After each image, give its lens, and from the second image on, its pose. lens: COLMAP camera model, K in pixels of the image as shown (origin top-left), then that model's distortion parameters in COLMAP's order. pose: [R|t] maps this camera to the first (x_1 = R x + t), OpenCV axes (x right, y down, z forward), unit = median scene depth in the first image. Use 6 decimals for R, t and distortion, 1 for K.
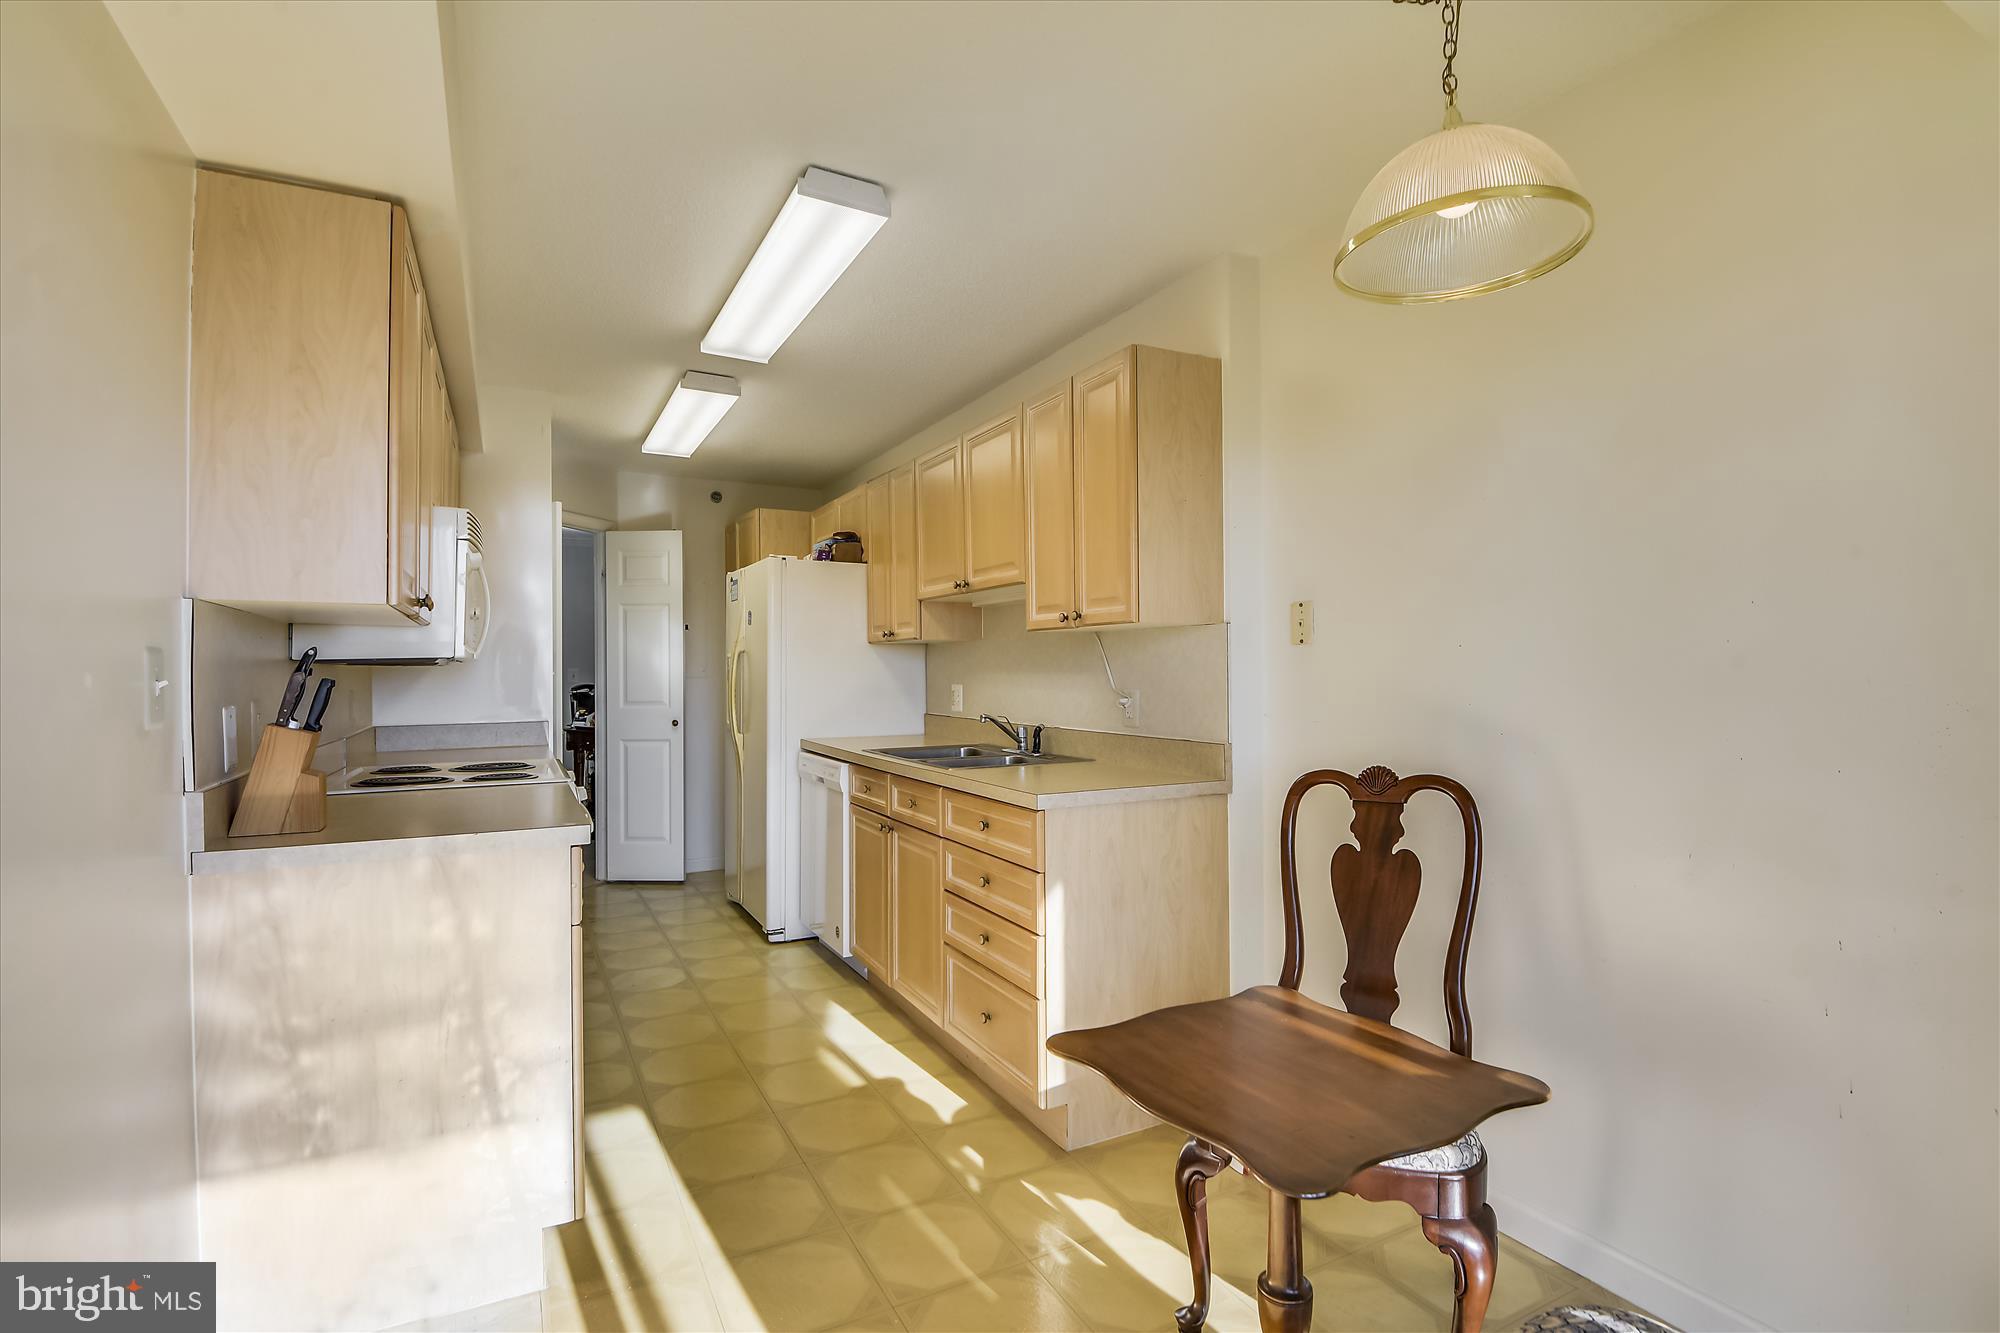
lens RADIAL K [[885.6, 0, 1000.2], [0, 885.6, 643.3], [0, 0, 1]] dist [-0.019568, -0.000742]
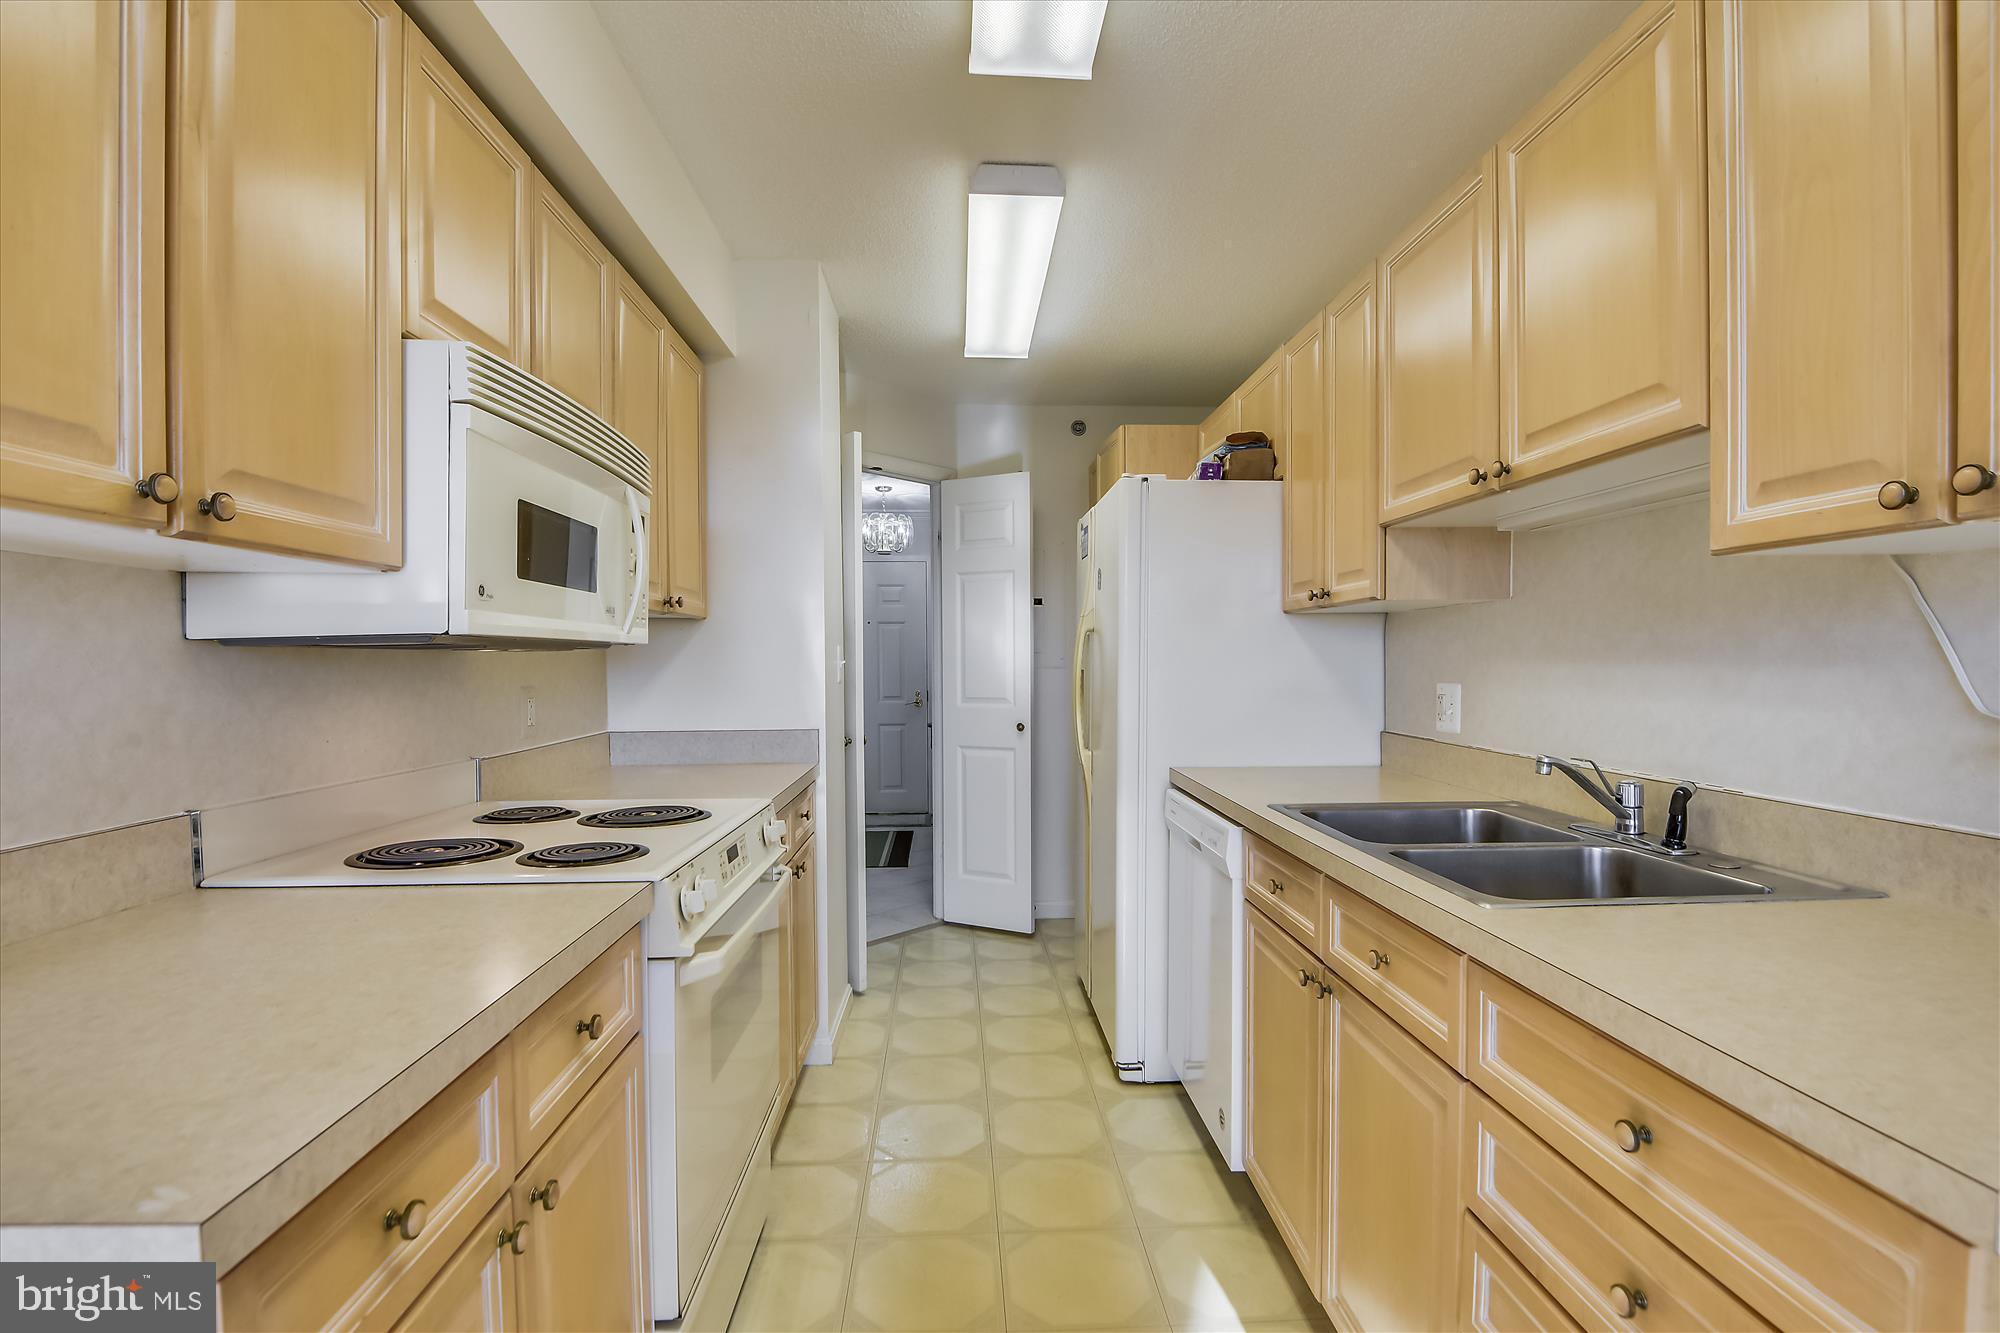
lens RADIAL K [[951.6, 0, 1000.1], [0, 951.6, 701.2], [0, 0, 1]] dist [0.042283, -0.055802]
pose [[0.904893, 0.019724, -0.425181, -0.052161], [0.012864, 0.997202, 0.073638, 0.010966], [0.425444, -0.072104, 0.902108, 0.371982]]
